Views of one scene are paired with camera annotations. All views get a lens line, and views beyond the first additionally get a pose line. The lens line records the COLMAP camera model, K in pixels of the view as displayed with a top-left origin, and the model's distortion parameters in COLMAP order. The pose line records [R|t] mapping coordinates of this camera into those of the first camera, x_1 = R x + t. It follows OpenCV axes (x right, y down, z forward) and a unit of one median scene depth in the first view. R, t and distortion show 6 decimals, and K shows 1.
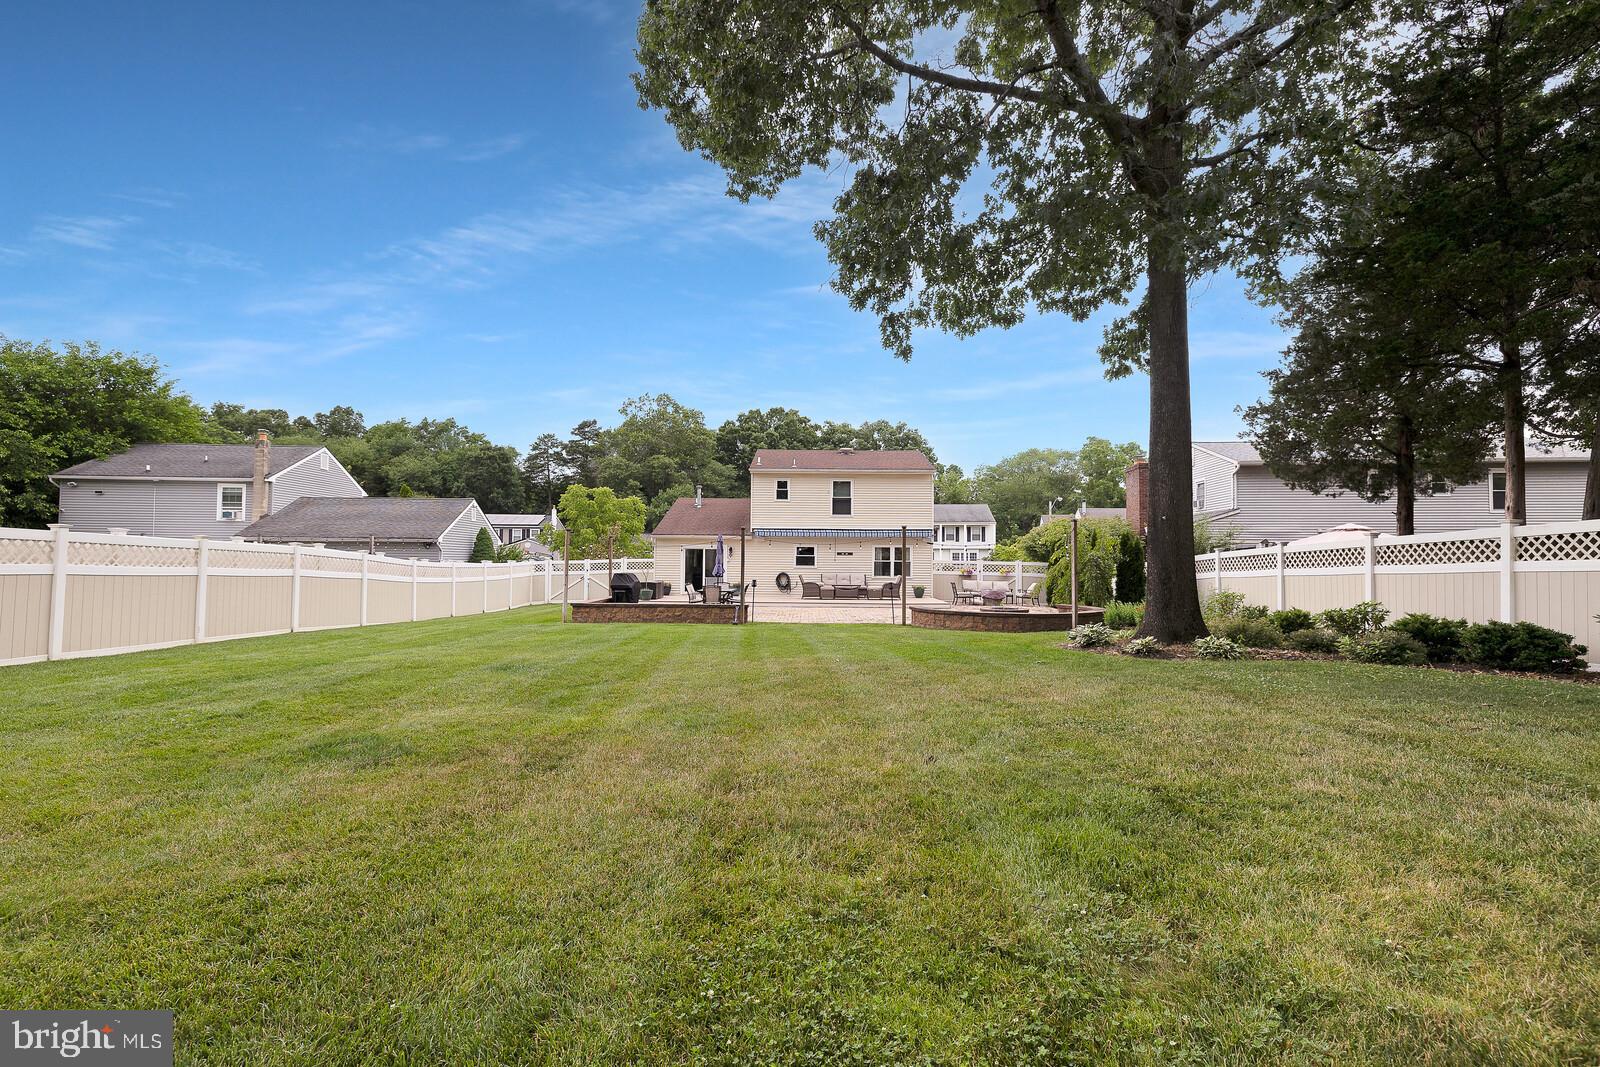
lens RADIAL K [[690.6, 0, 796.1], [0, 690.6, 524.6], [0, 0, 1]] dist [-0.000473, -0.000021]
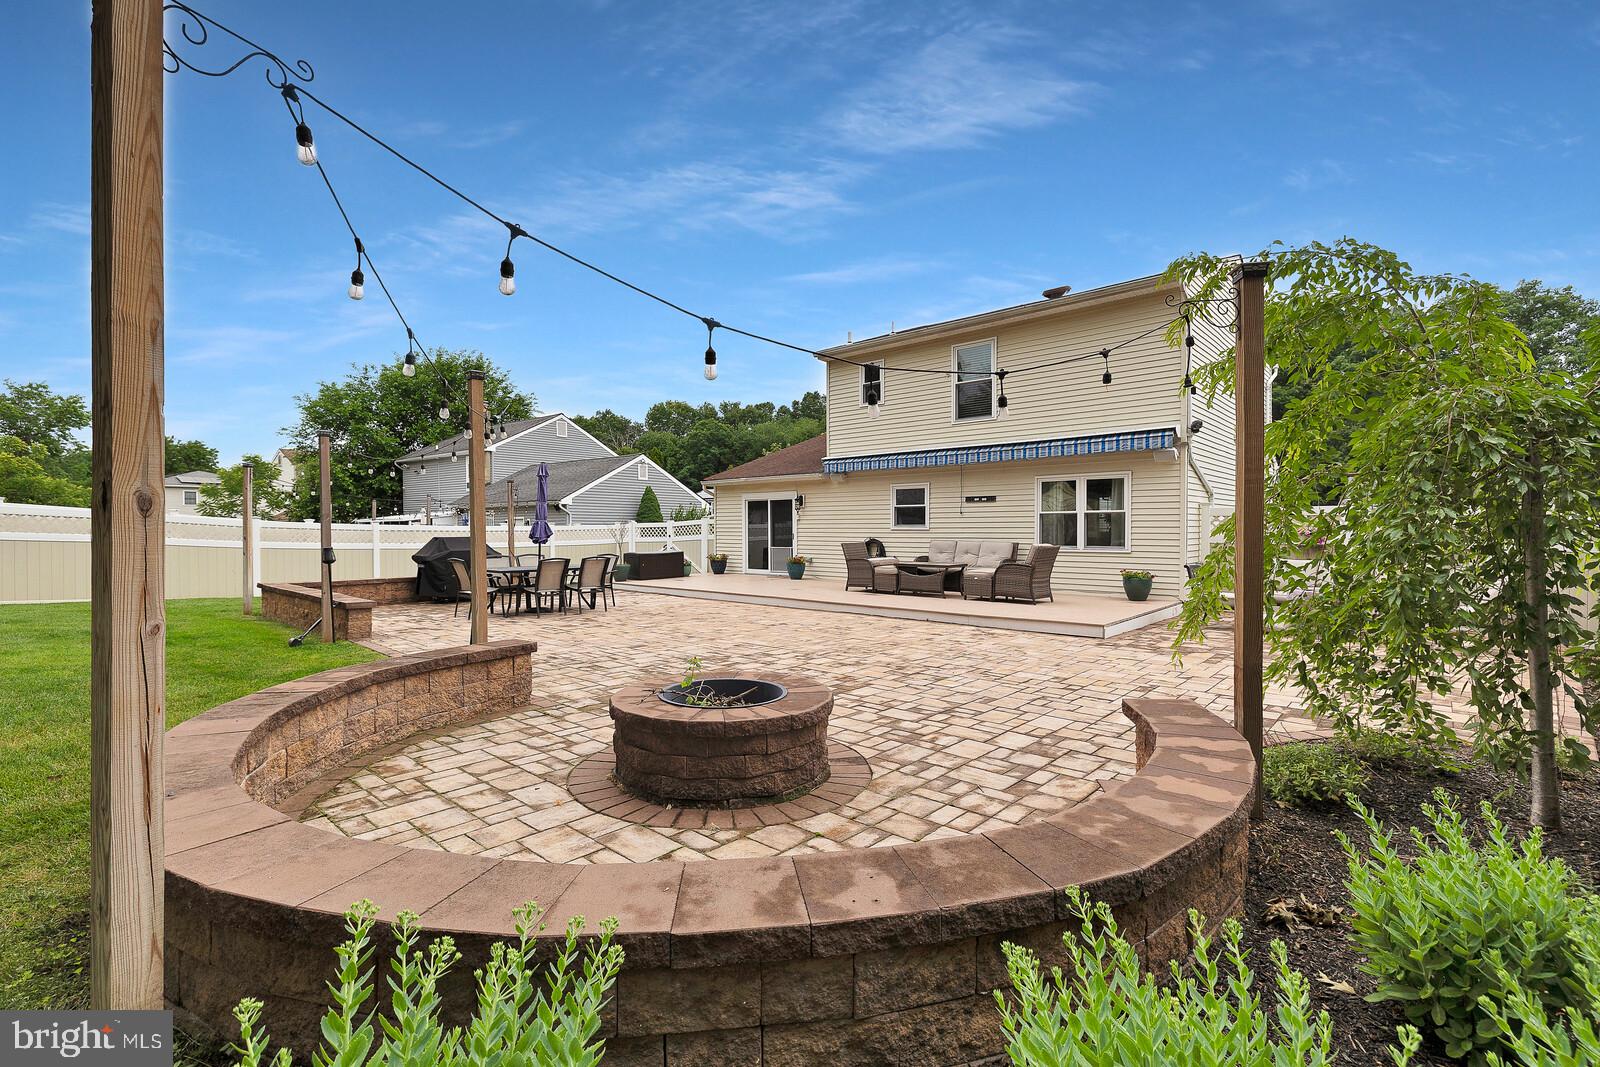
lens RADIAL K [[701.6, 0, 791.5], [0, 701.6, 549.3], [0, 0, 1]] dist [-0.000226, -0.000222]
pose [[0.745769, 0.013824, -0.666061, 0.295778], [0.023162, 0.998642, 0.046660, 0.051013], [0.665801, -0.050225, 0.744437, 0.552509]]
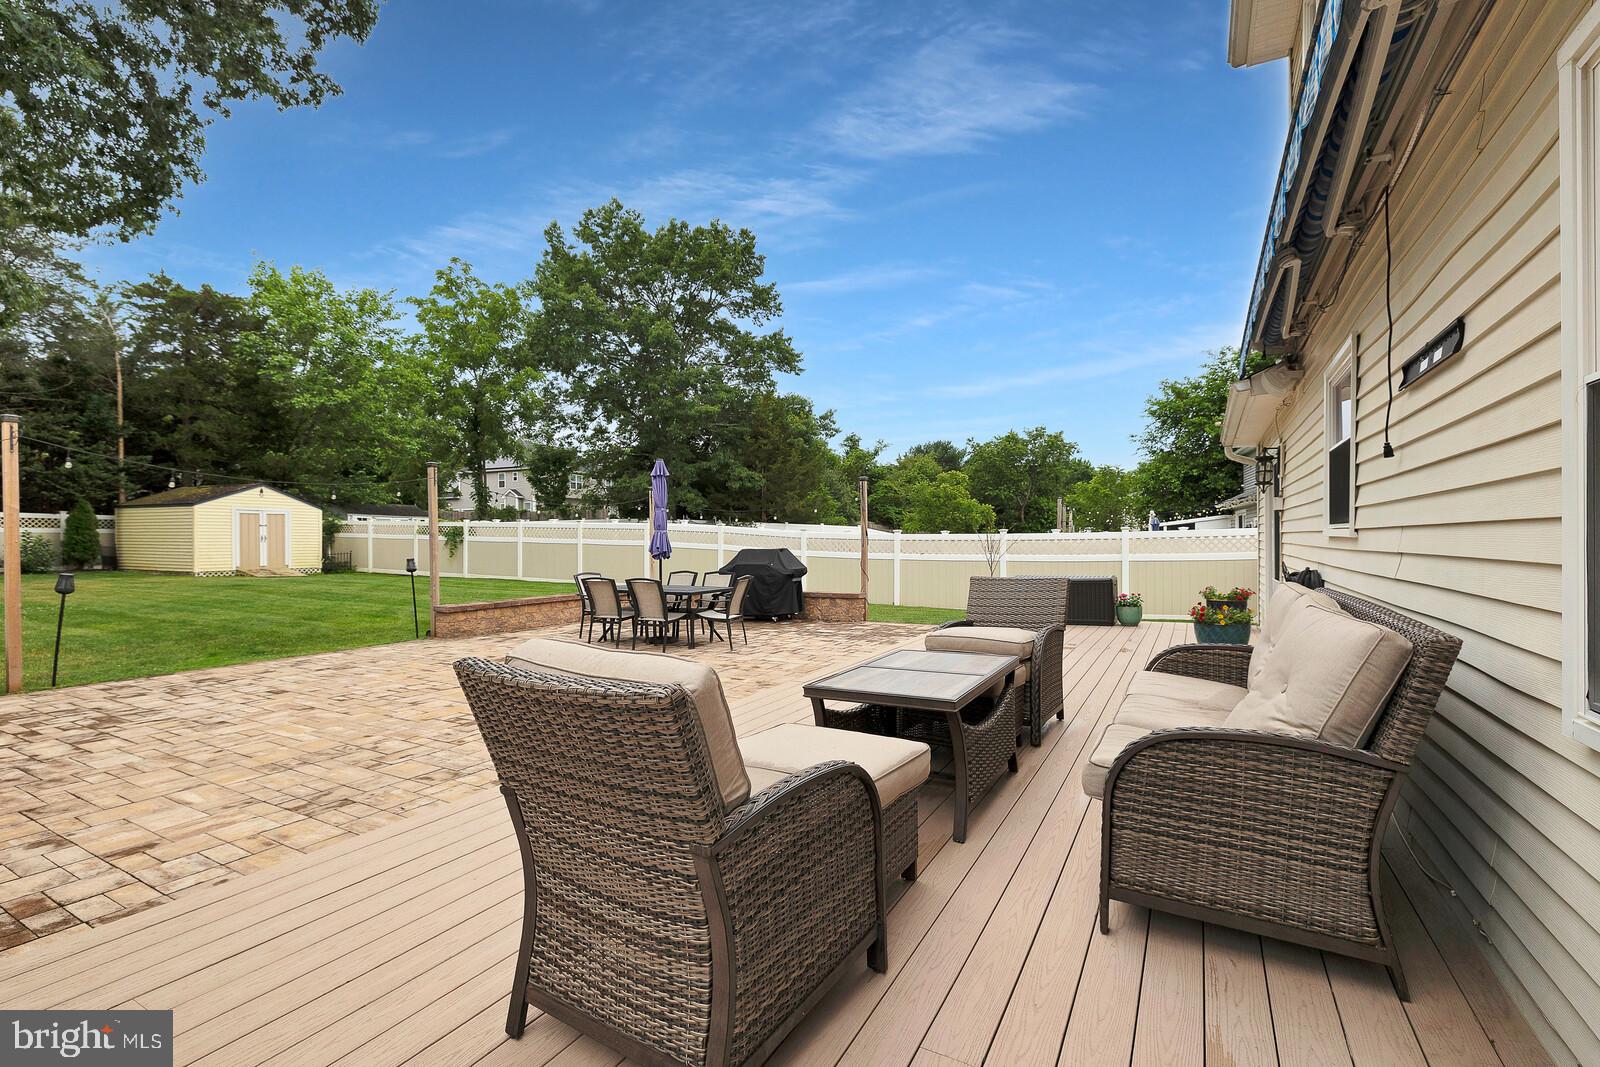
lens RADIAL K [[712.7, 0, 791.4], [0, 712.7, 543.4], [0, 0, 1]] dist [-0.002324, -0.000049]
pose [[-0.488049, 0.003808, -0.872808, 0.180381], [0.031935, 0.999399, -0.013498, 0.062314], [0.872232, -0.034461, -0.487877, 0.974430]]
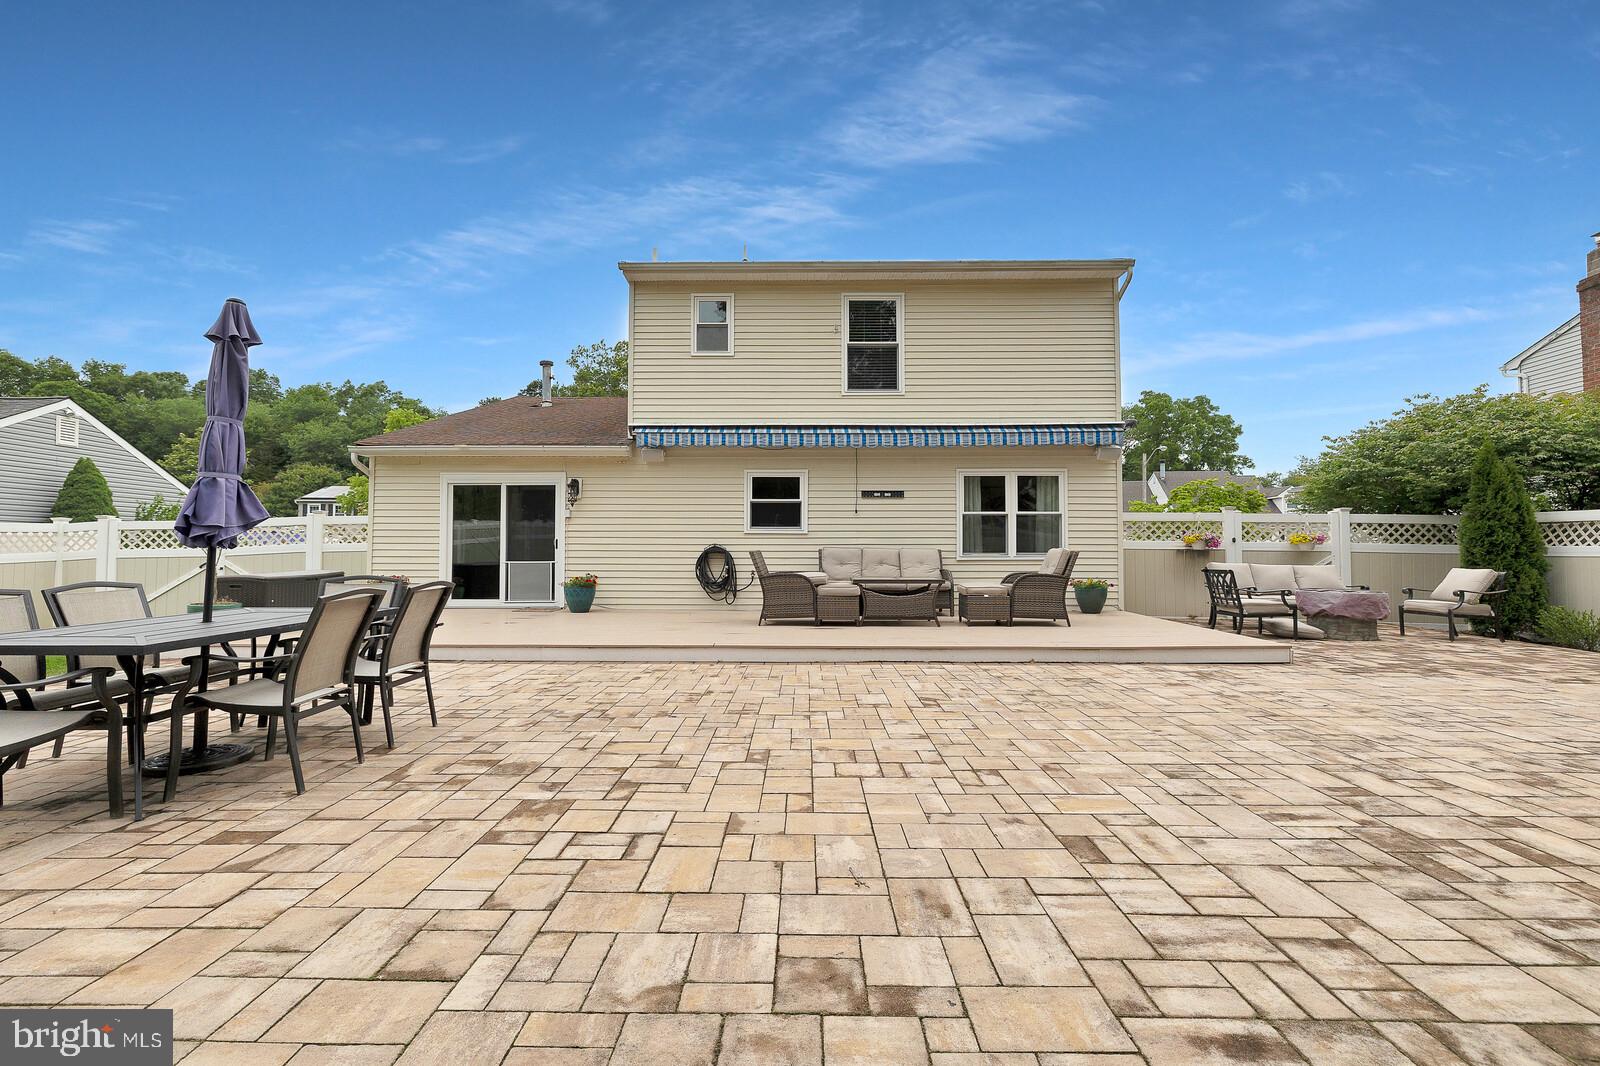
lens RADIAL K [[690.6, 0, 796.1], [0, 690.6, 524.1], [0, 0, 1]] dist [-0.000473, -0.000021]
pose [[0.999994, -0.003539, -0.000546, 0.024655], [0.003536, 0.999977, -0.005855, 0.059993], [0.000567, 0.005853, 0.999983, 0.630635]]
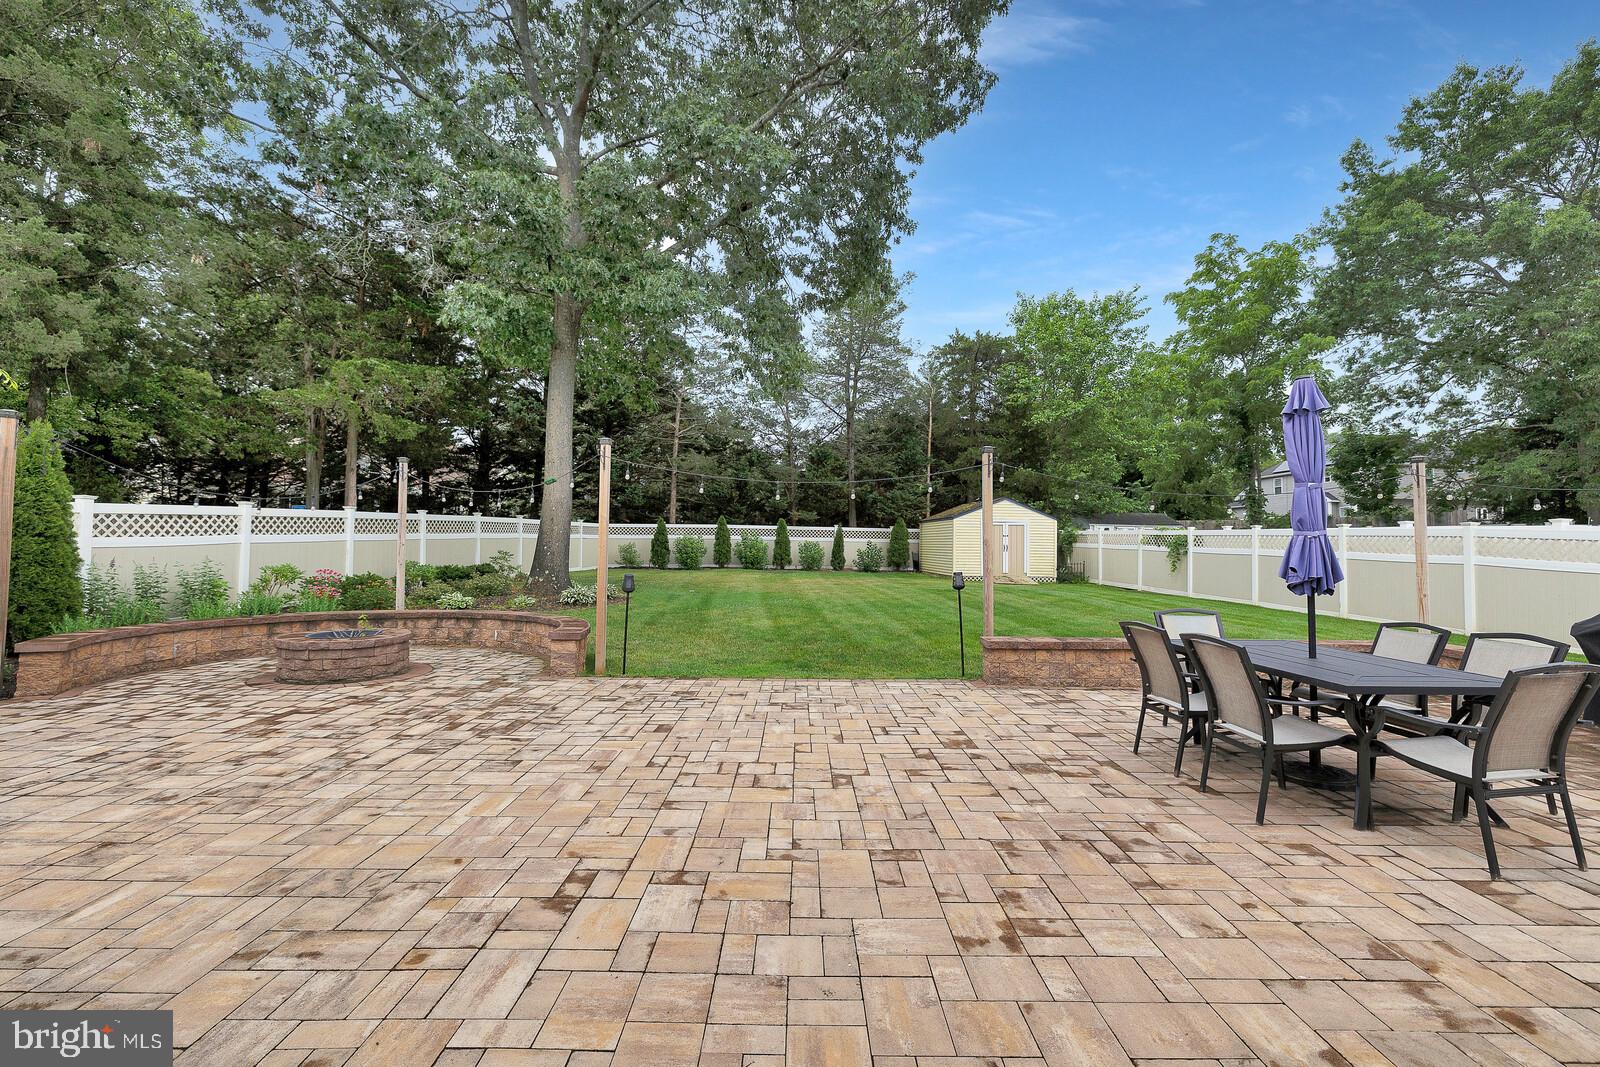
lens RADIAL K [[690.6, 0, 796.1], [0, 690.6, 524.6], [0, 0, 1]] dist [-0.000473, -0.000021]
pose [[-0.999891, -0.013256, -0.006498, 0.028404], [-0.012778, 0.997550, -0.068778, 0.059798], [0.007394, -0.068688, -0.997611, 0.904113]]
